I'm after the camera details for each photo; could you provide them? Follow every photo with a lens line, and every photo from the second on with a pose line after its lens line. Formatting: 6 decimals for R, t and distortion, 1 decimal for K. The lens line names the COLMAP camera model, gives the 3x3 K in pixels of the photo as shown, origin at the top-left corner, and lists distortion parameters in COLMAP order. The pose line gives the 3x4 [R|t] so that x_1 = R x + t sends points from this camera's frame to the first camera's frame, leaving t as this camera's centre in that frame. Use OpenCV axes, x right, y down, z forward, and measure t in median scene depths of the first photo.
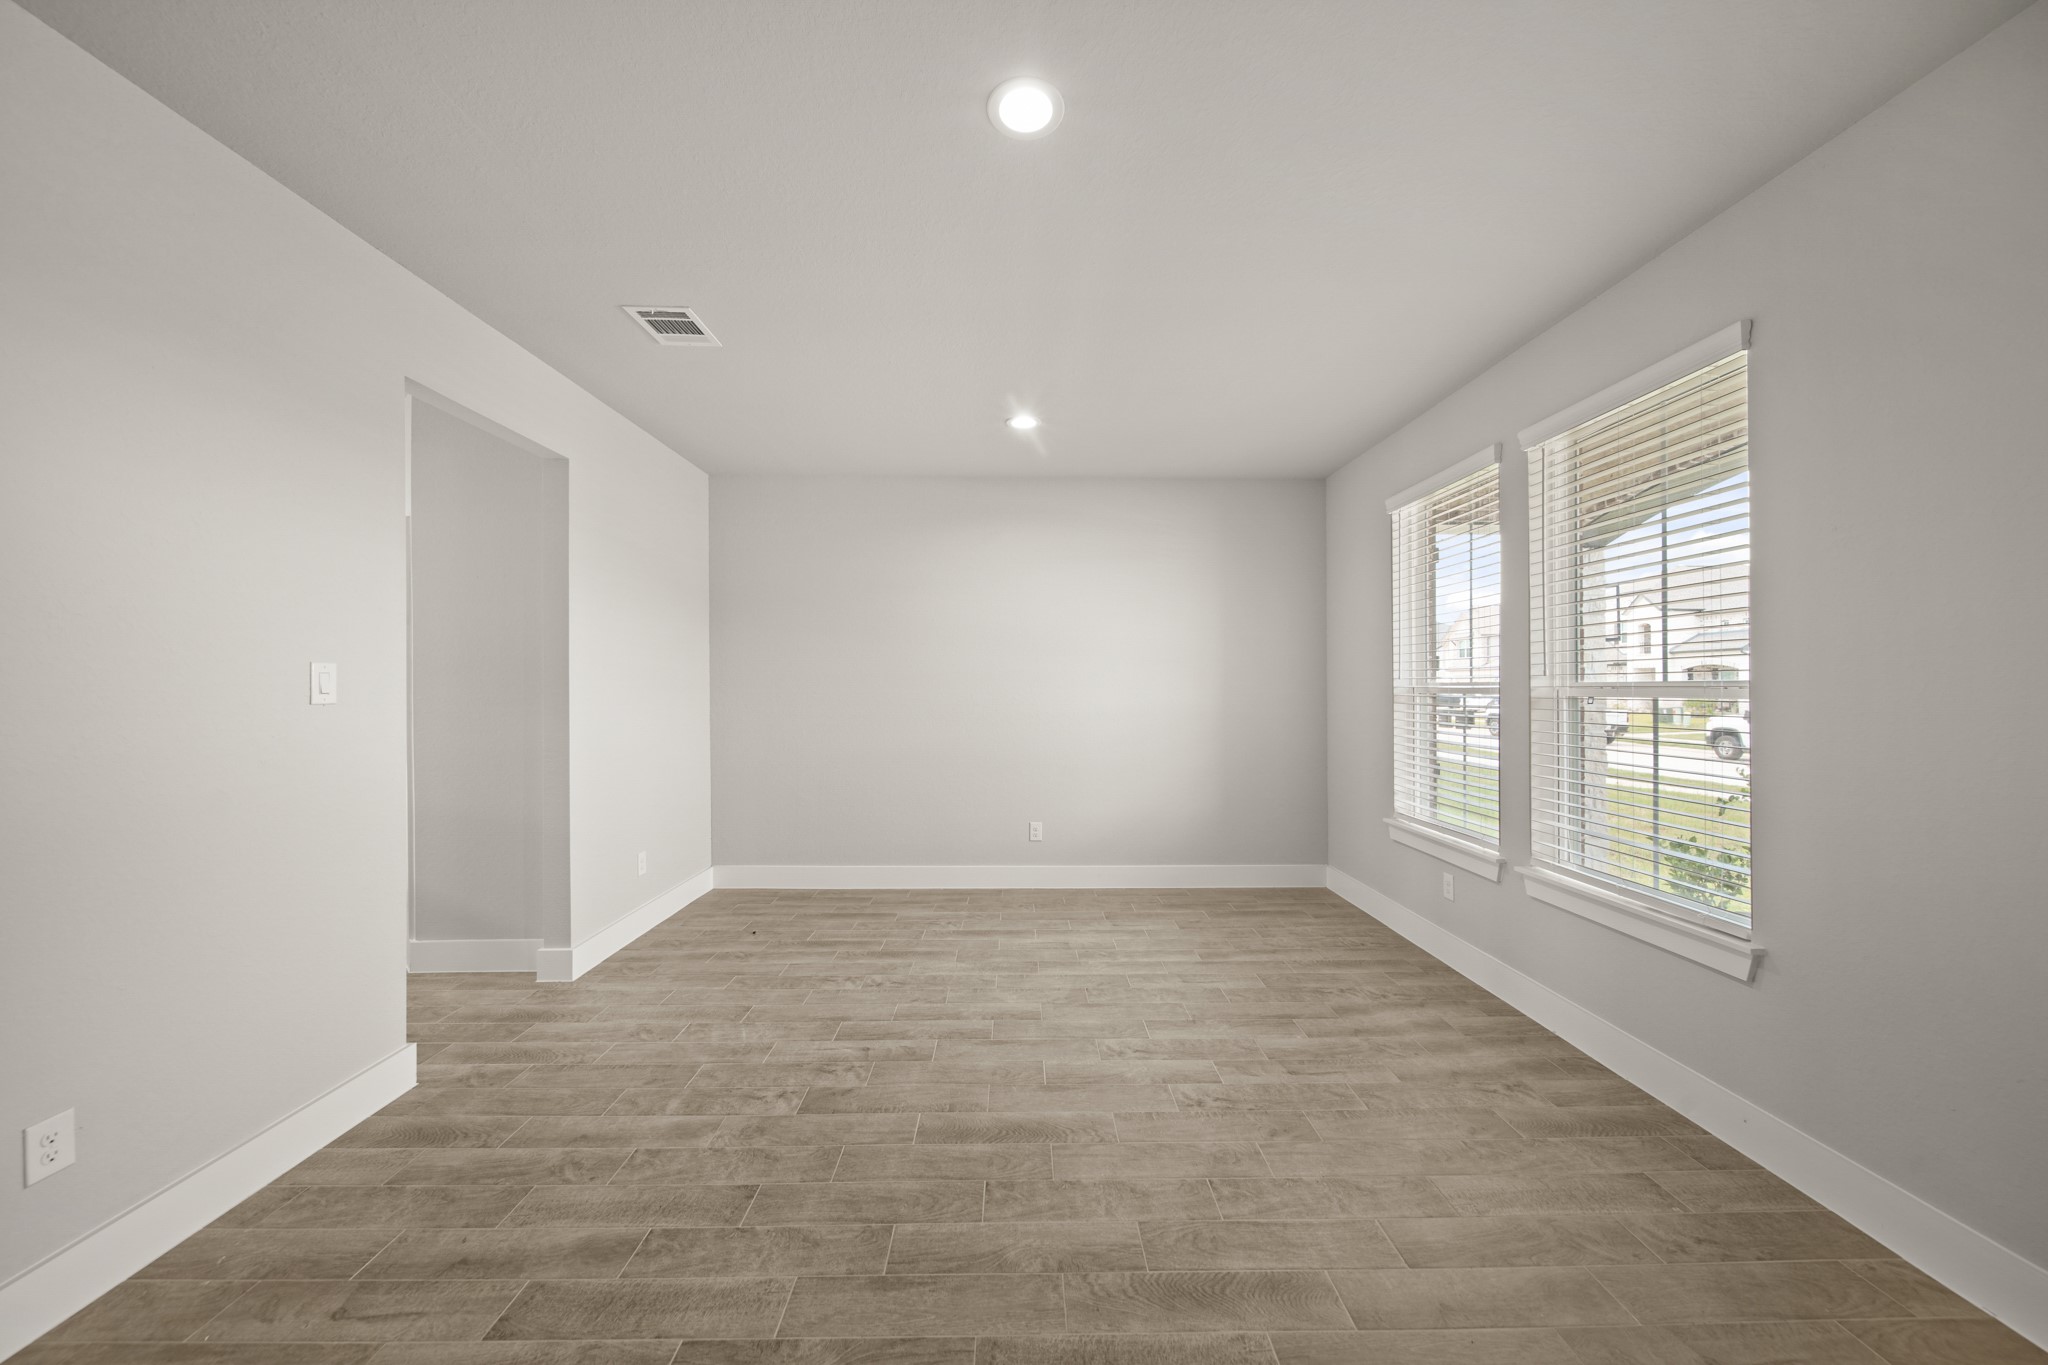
lens RADIAL K [[725.4, 0, 1024.2], [0, 725.4, 676.1], [0, 0, 1]] dist [-0.000317, -0.001410]
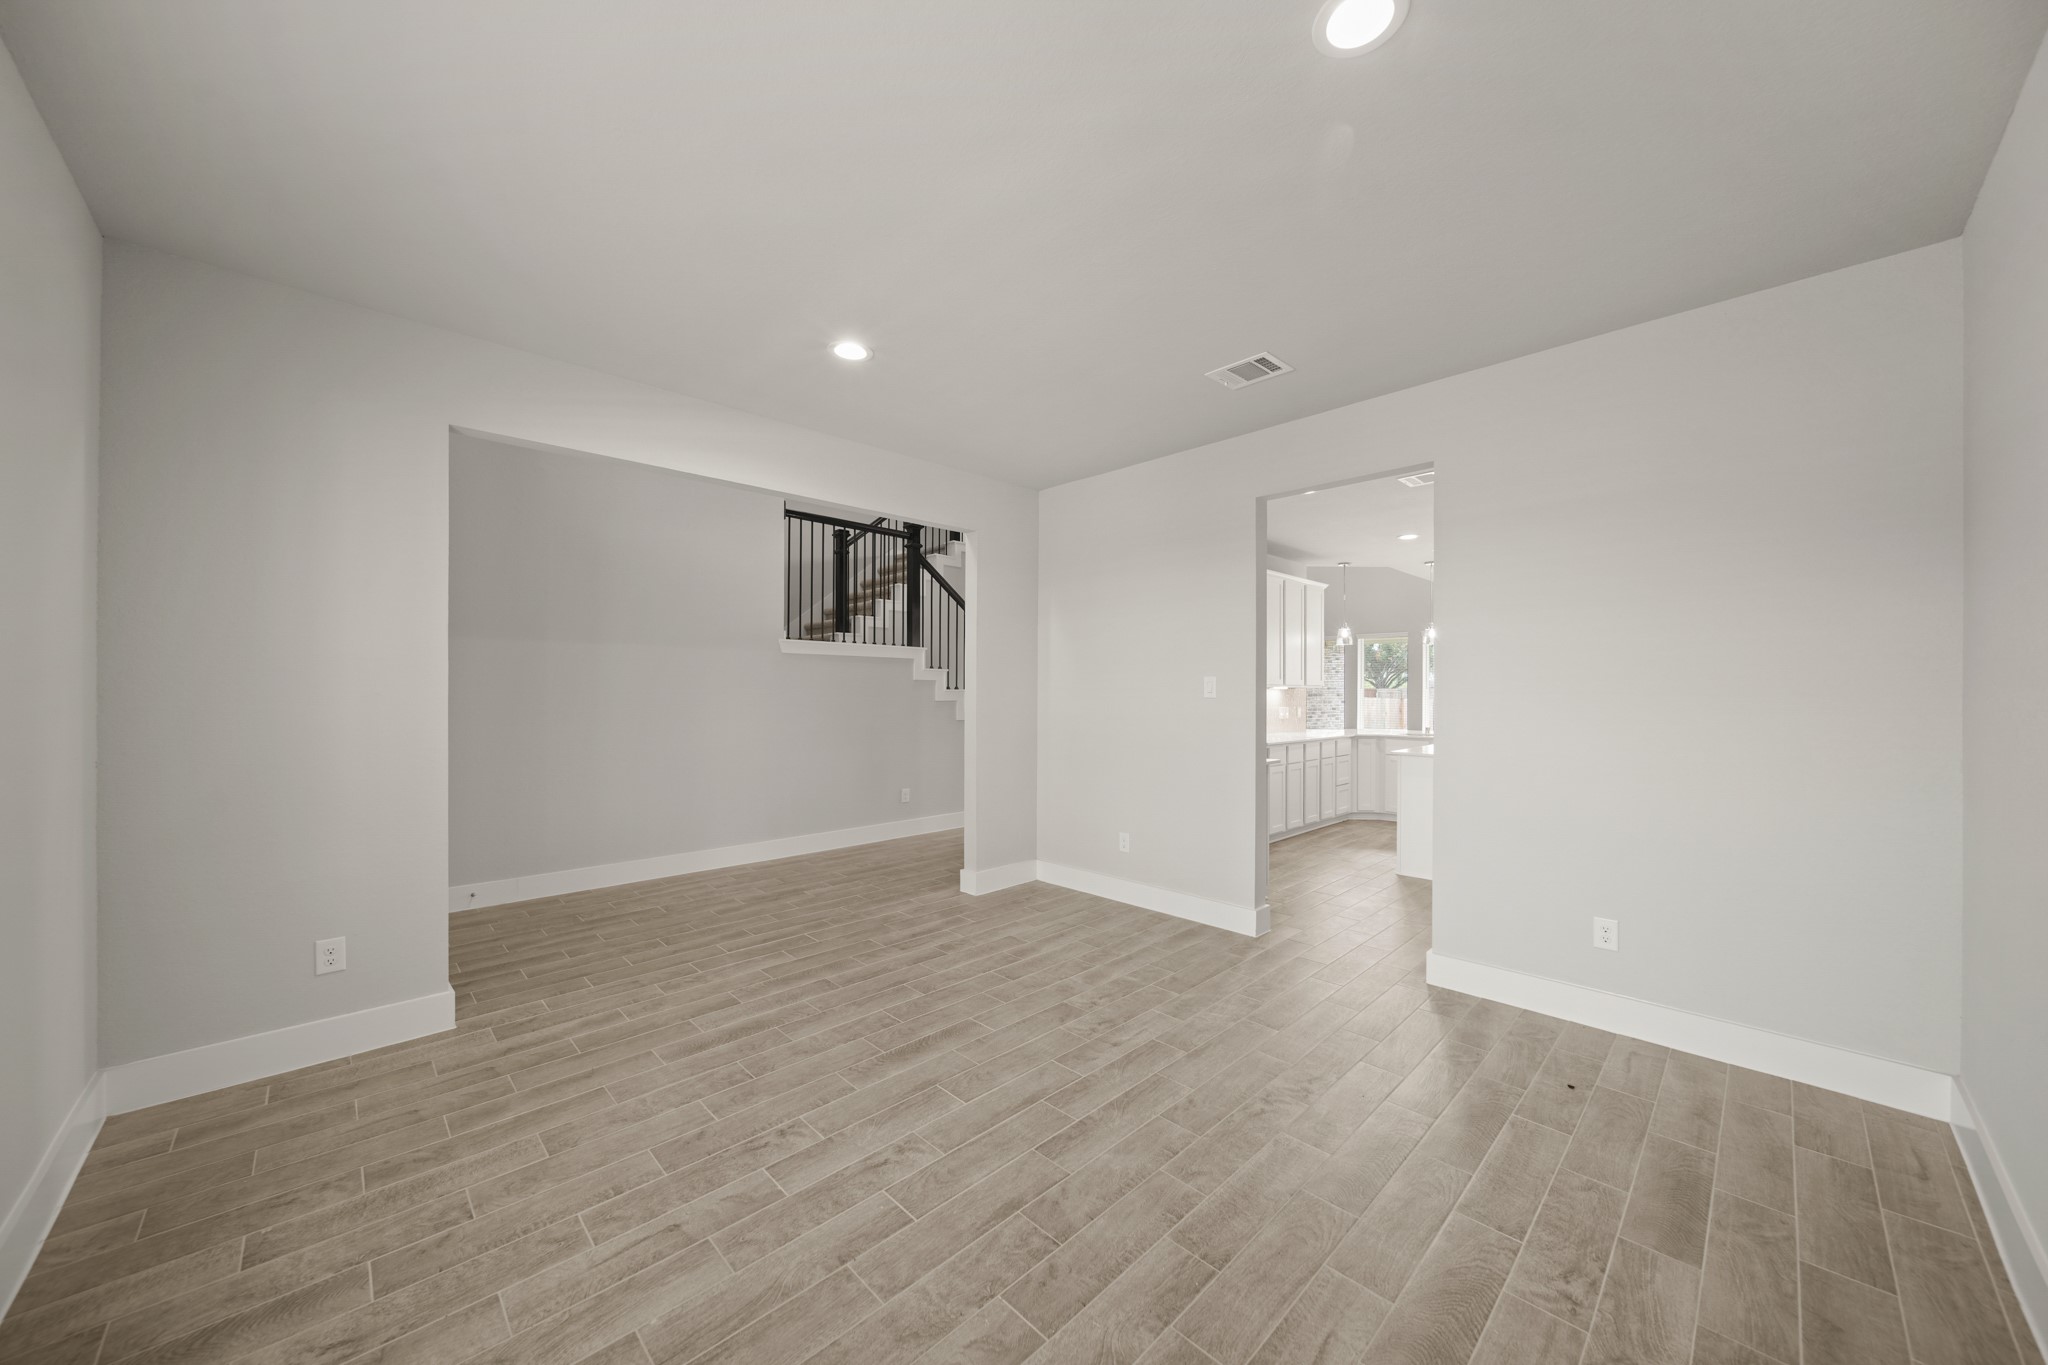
lens RADIAL K [[725.4, 0, 1032.9], [0, 725.4, 689.1], [0, 0, 1]] dist [-0.000317, -0.001410]
pose [[-0.723032, -0.001265, -0.690814, 0.642022], [0.006365, 0.999944, -0.008493, 0.024841], [0.690786, -0.010538, -0.722983, 1.866697]]
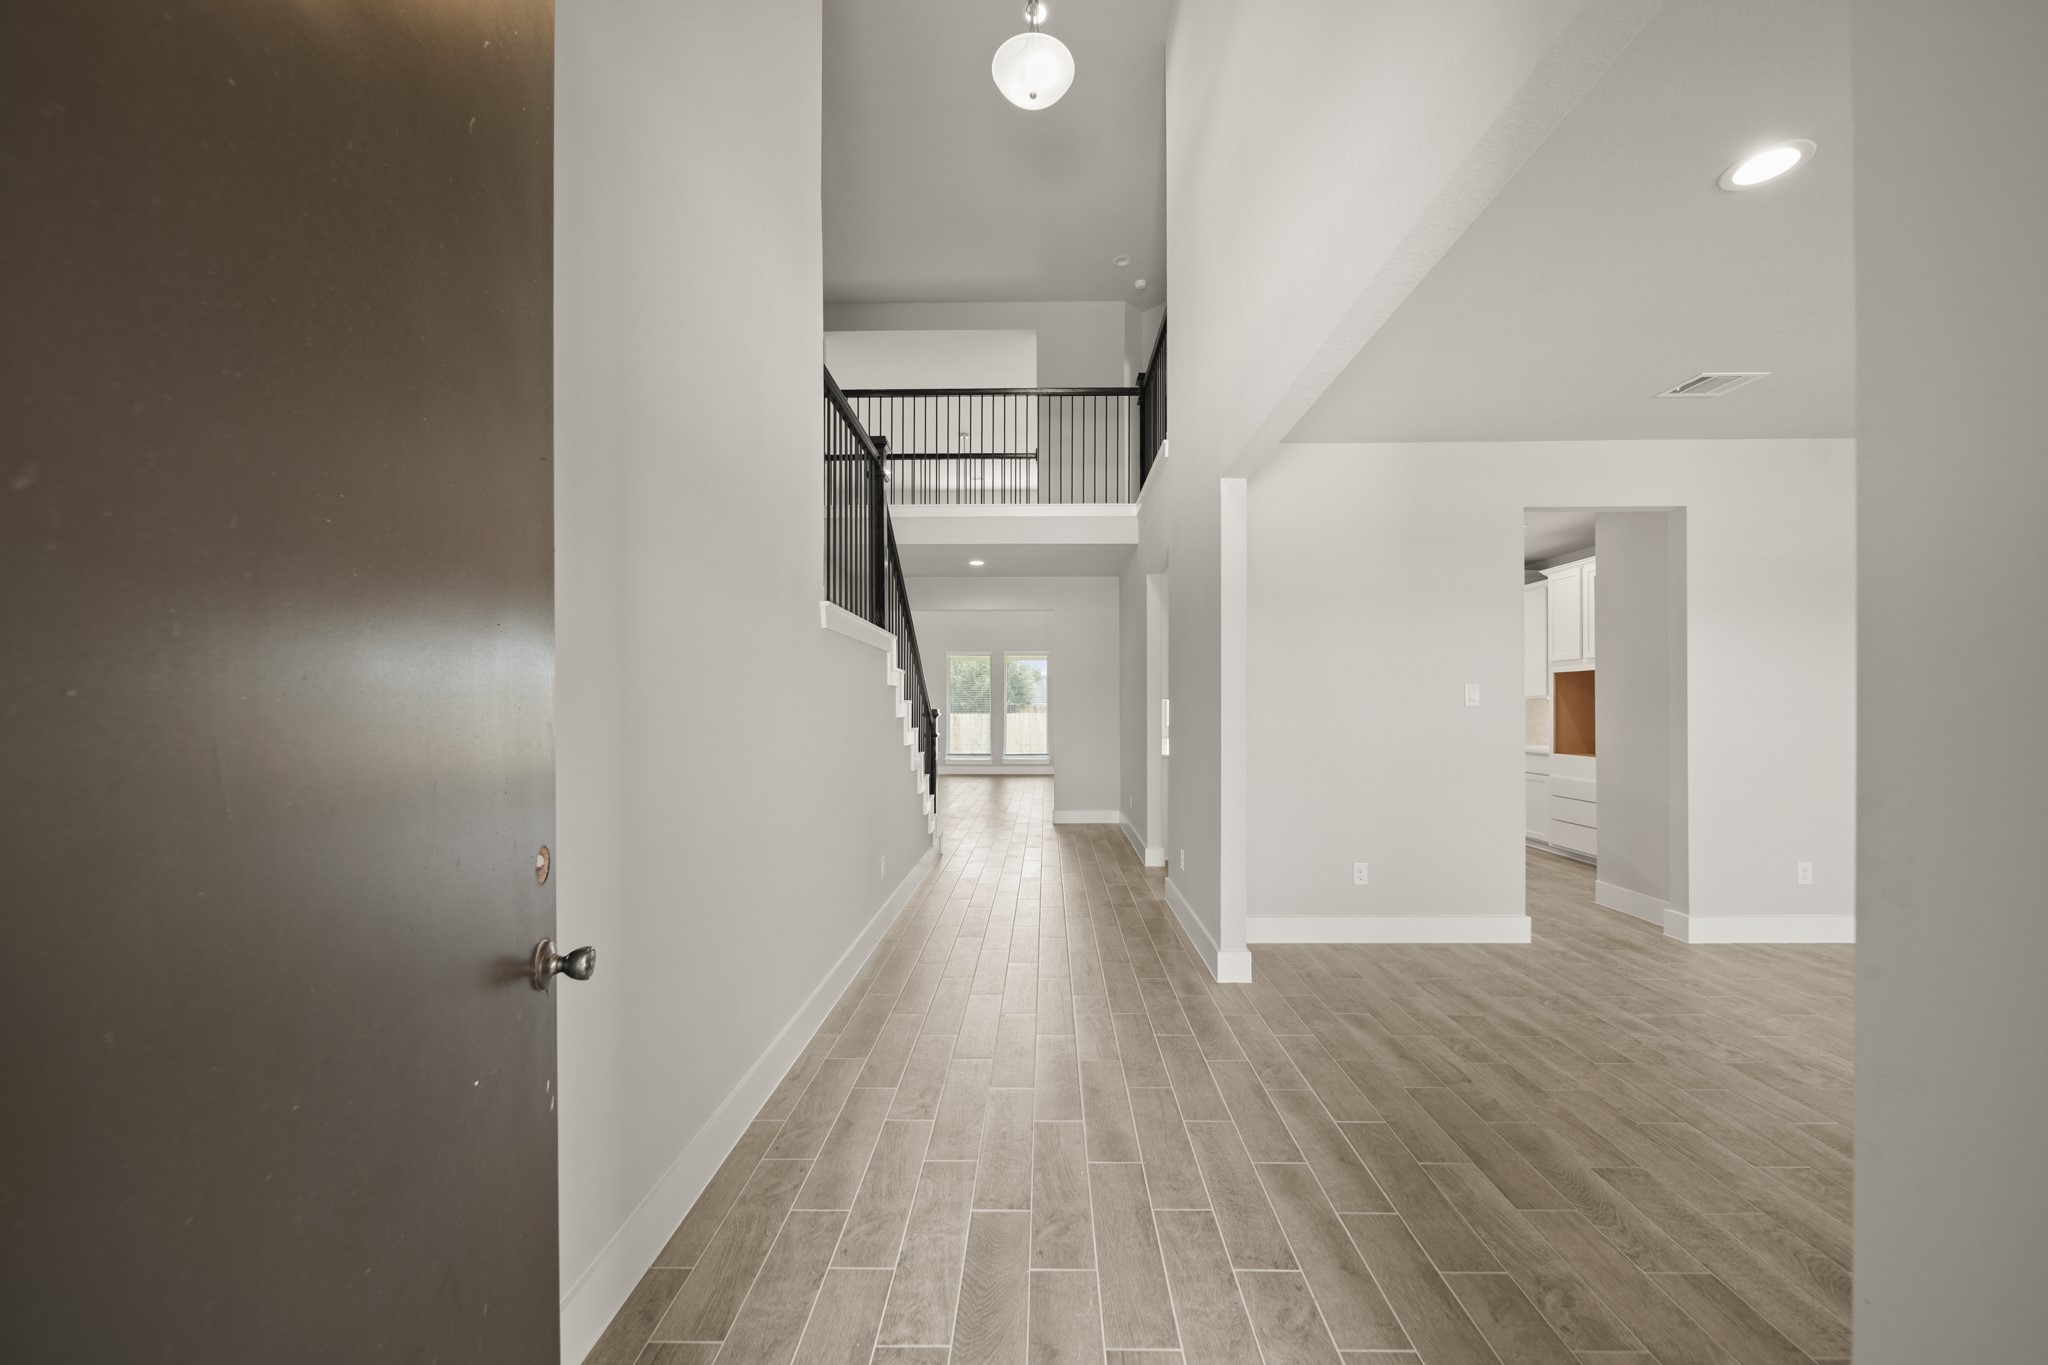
lens RADIAL K [[725.4, 0, 1034.1], [0, 725.4, 698.5], [0, 0, 1]] dist [-0.000317, -0.001410]
pose [[-0.027574, -0.007793, -0.999589, 0.838778], [0.013638, 0.999874, -0.008171, 0.014236], [0.999527, -0.013858, -0.027464, -0.061759]]
